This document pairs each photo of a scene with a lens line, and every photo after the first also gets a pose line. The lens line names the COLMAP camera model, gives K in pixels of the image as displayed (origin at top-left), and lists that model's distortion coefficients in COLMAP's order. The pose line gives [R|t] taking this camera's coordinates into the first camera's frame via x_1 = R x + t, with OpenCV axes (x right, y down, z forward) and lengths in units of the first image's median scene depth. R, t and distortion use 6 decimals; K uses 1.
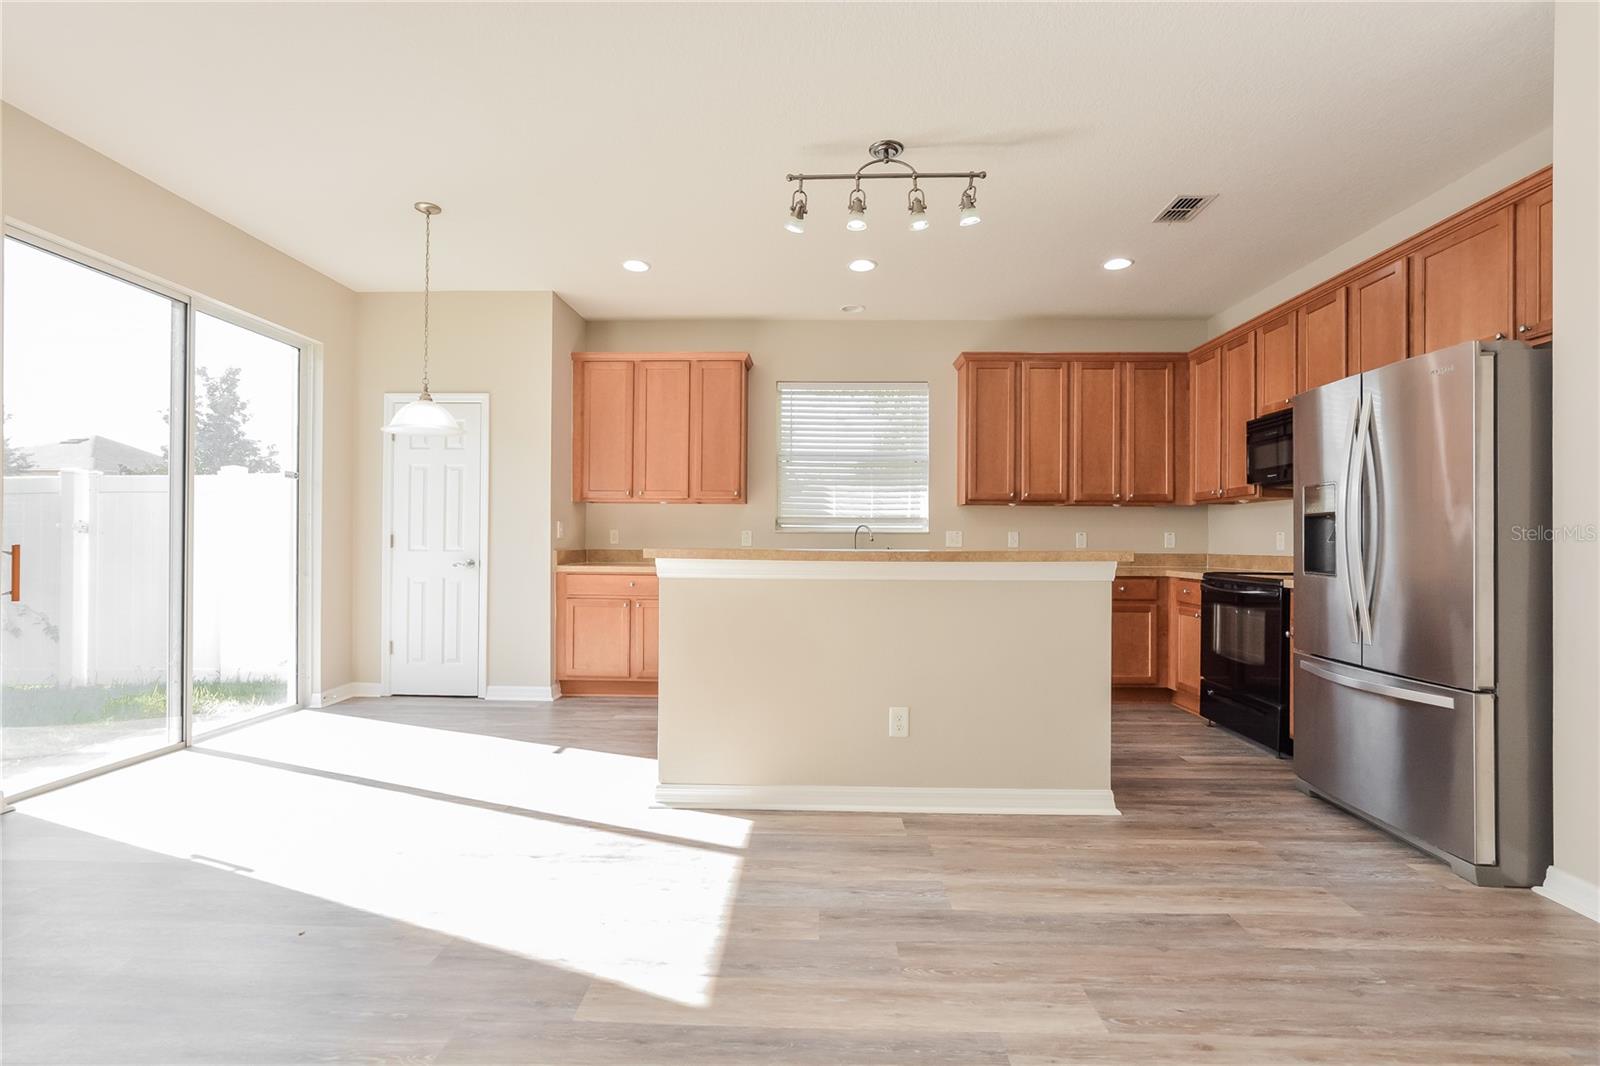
lens RADIAL K [[710.9, 0, 804.4], [0, 710.9, 537.6], [0, 0, 1]] dist [-0.022143, 0.005347]
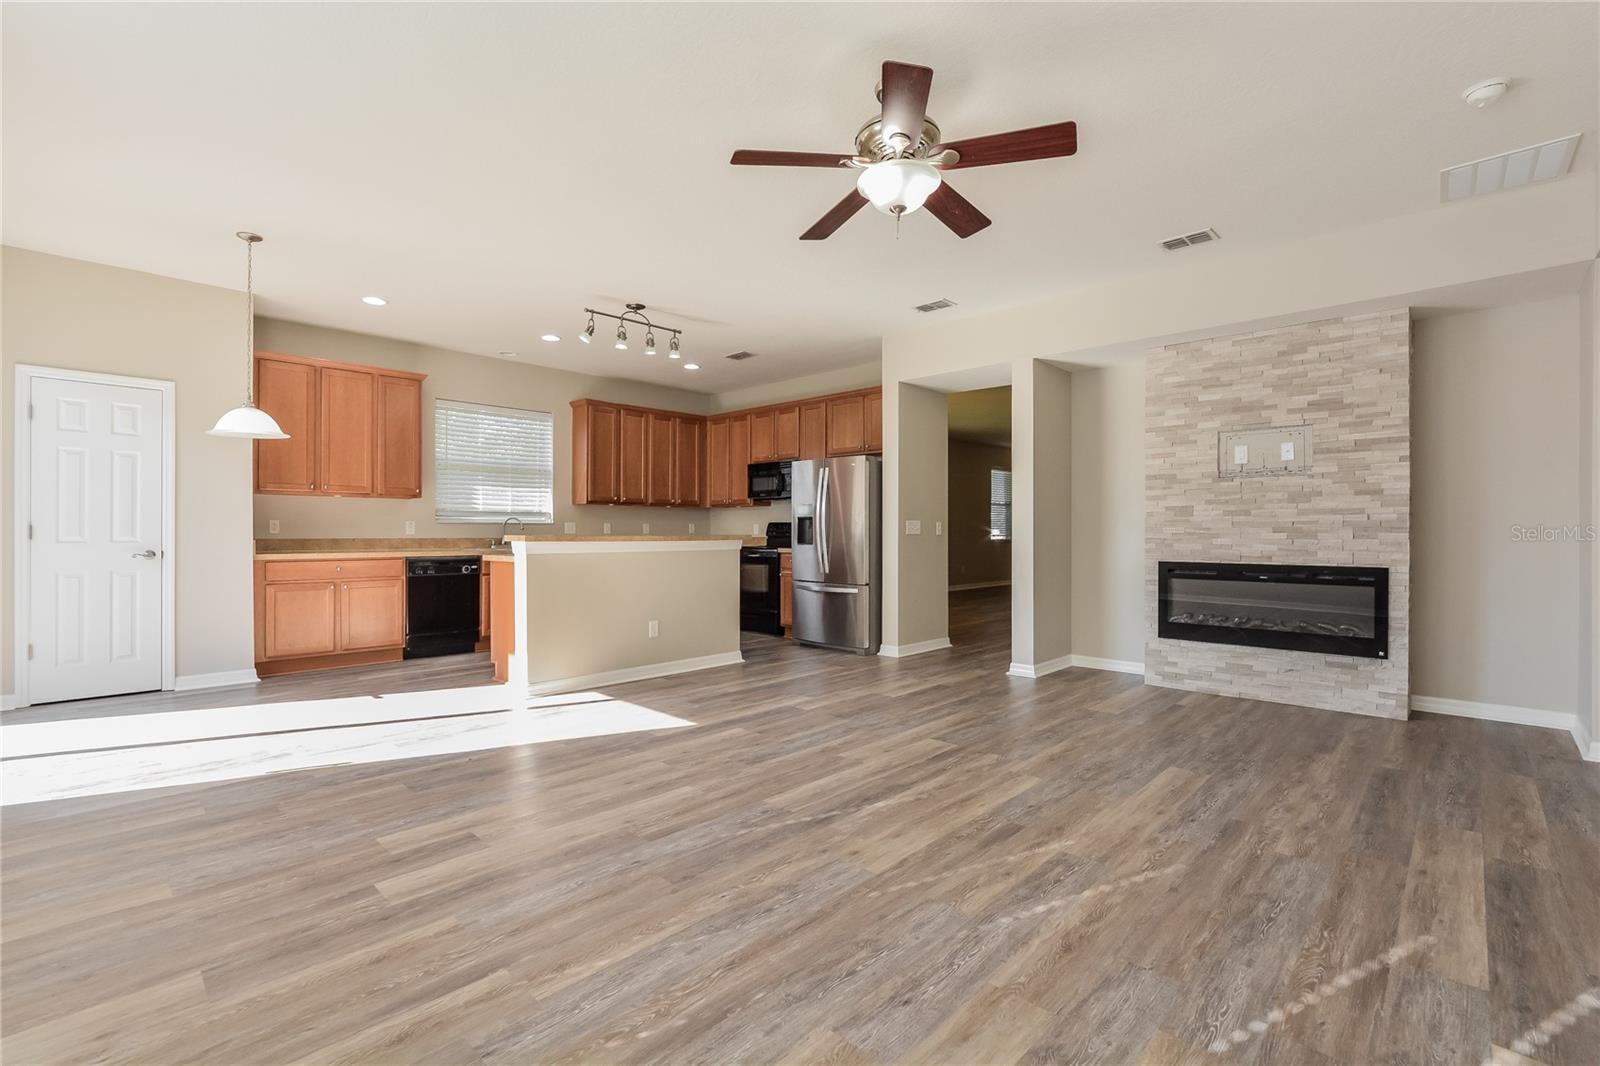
lens RADIAL K [[710.9, 0, 804.4], [0, 710.9, 537.6], [0, 0, 1]] dist [-0.022143, 0.005347]
pose [[0.665611, -0.012112, 0.746200, -0.590551], [-0.002692, 0.999823, 0.018630, -0.007230], [-0.746294, -0.014409, 0.665461, -0.310374]]
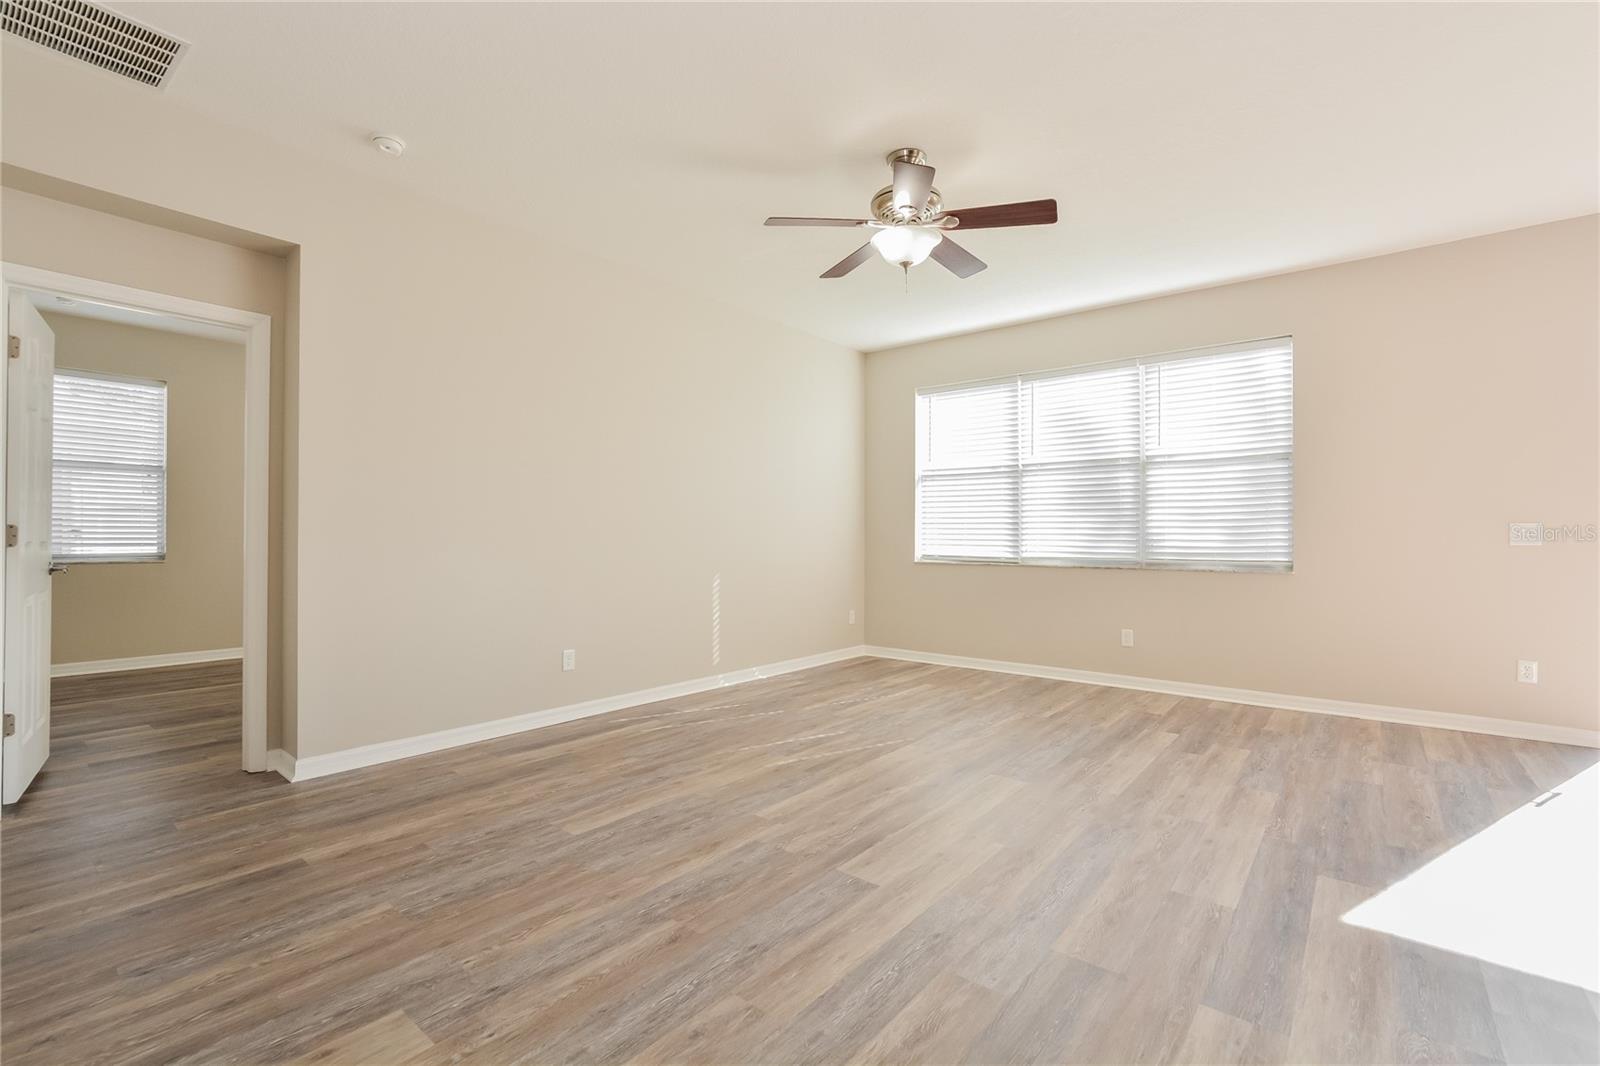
lens RADIAL K [[710.9, 0, 804.4], [0, 710.9, 537.6], [0, 0, 1]] dist [-0.022143, 0.005347]
pose [[-0.603723, -0.010159, -0.797130, 0.485914], [-0.001441, 0.999931, -0.011652, 0.005748], [0.797193, -0.005886, -0.603696, 0.346197]]
